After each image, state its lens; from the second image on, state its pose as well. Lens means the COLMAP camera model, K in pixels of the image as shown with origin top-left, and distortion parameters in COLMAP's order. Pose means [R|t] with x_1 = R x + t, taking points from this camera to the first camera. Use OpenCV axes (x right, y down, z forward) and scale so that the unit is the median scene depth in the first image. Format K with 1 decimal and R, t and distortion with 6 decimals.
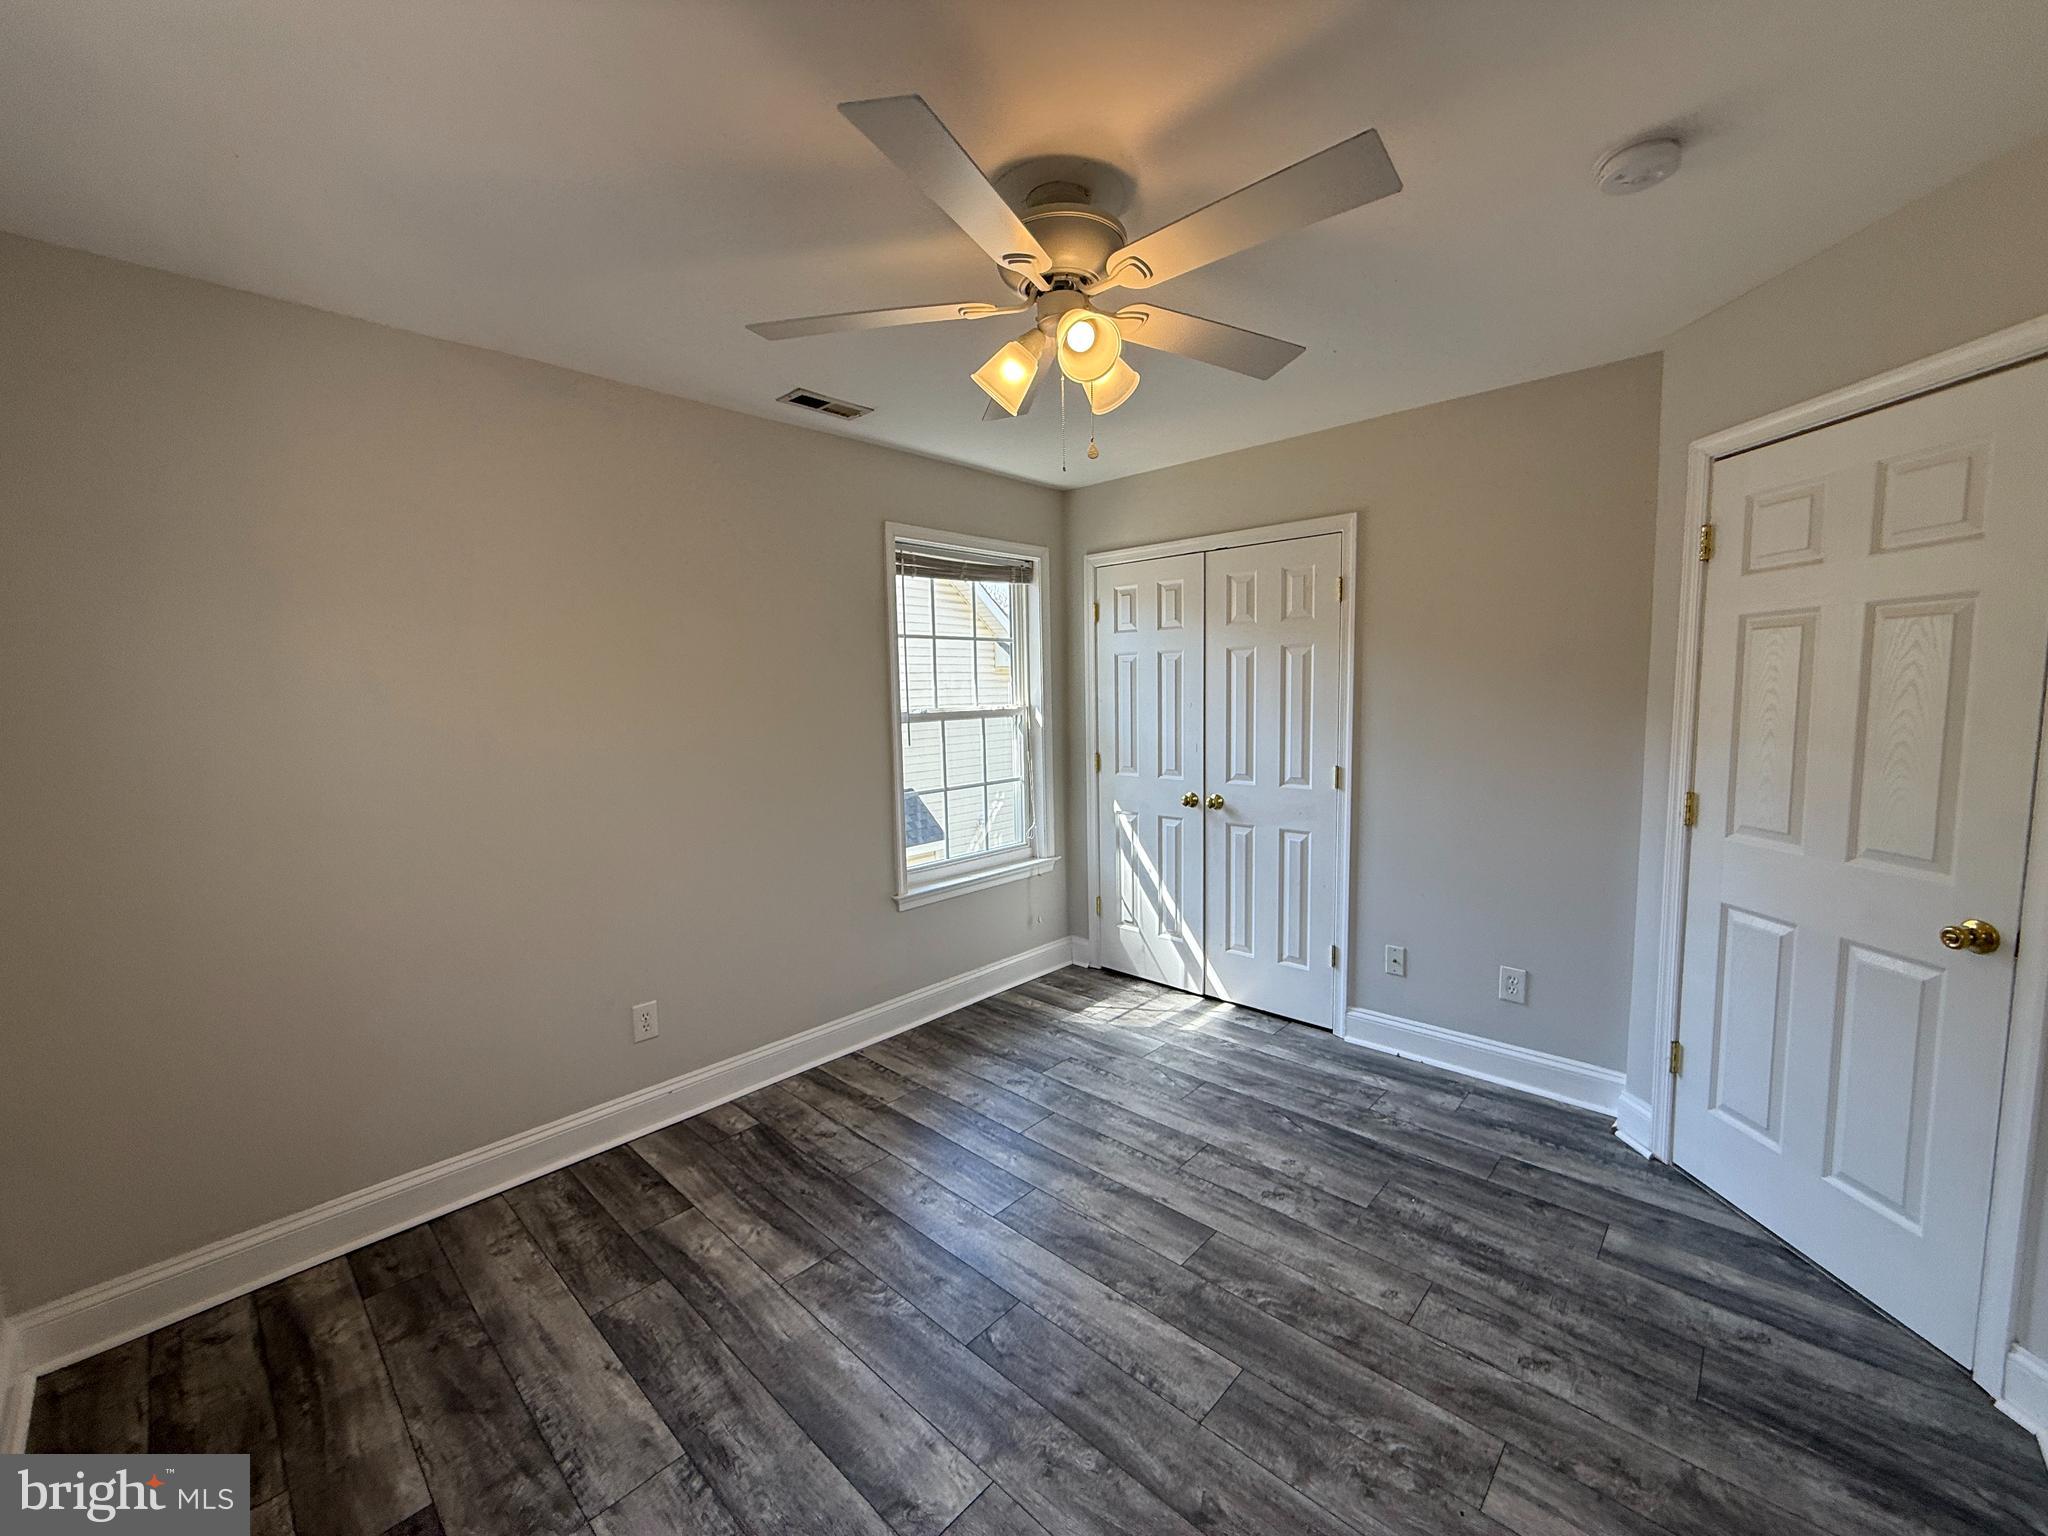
lens RADIAL K [[815.7, 0, 1017.9], [0, 815.7, 770.3], [0, 0, 1]] dist [-0.000980, 0.000159]
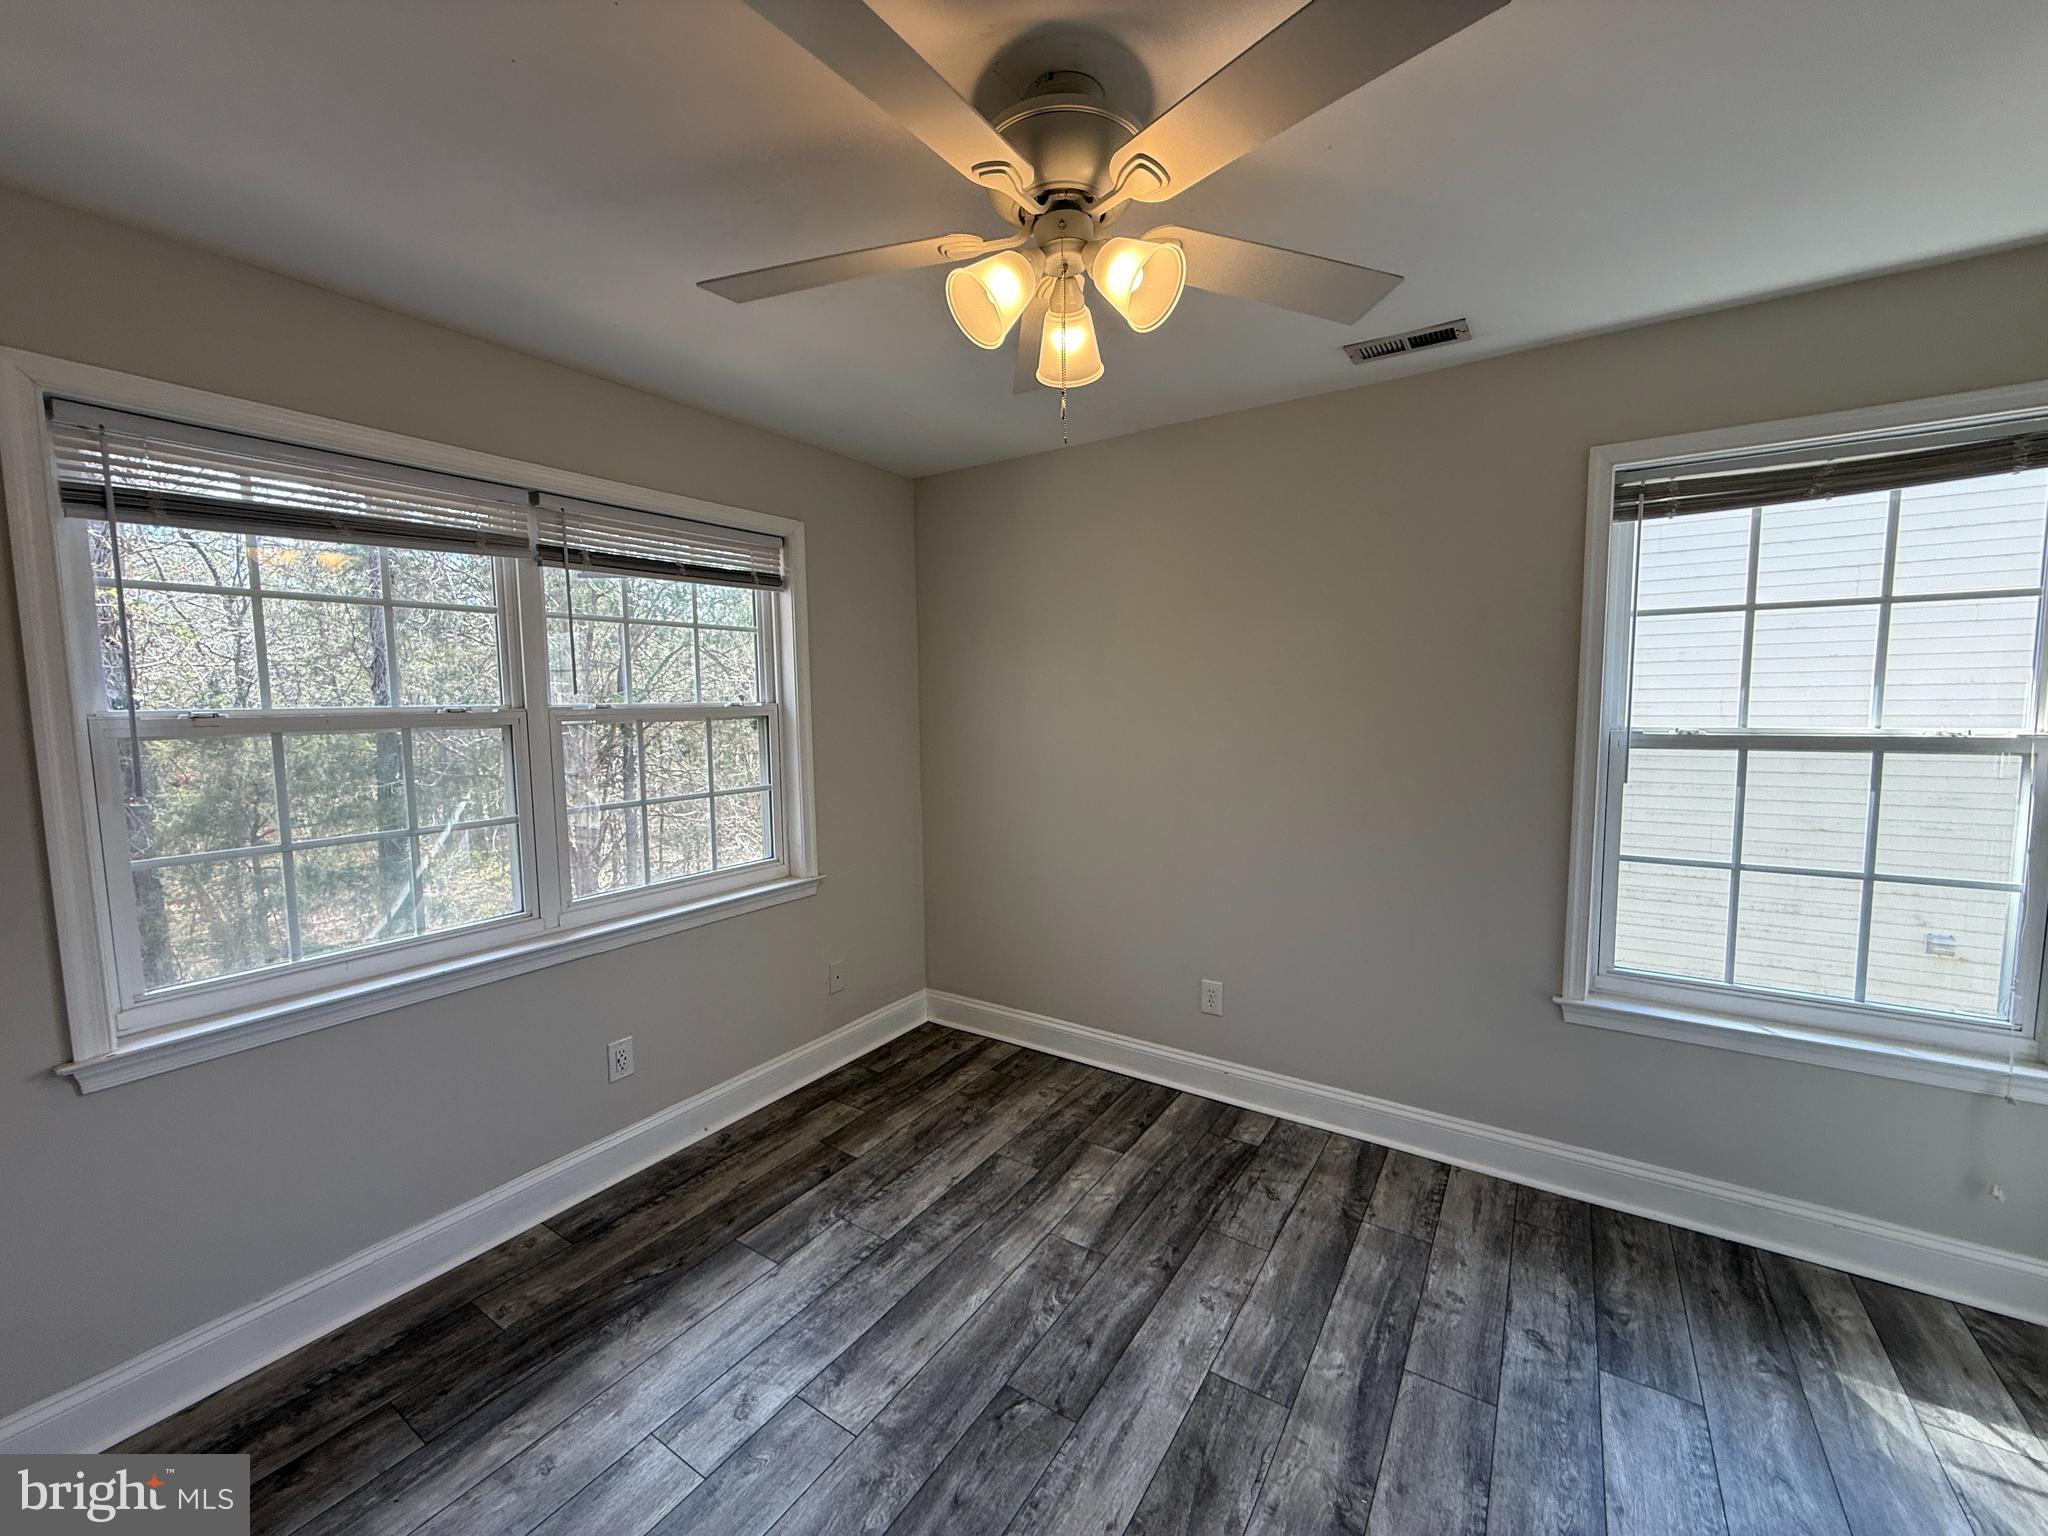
lens RADIAL K [[815.7, 0, 1017.9], [0, 815.7, 770.3], [0, 0, 1]] dist [-0.000980, 0.000159]
pose [[0.171055, 0.108821, -0.979233, 0.664406], [-0.087900, 0.991604, 0.094842, -0.094003], [0.981333, 0.069852, 0.179184, 0.644810]]
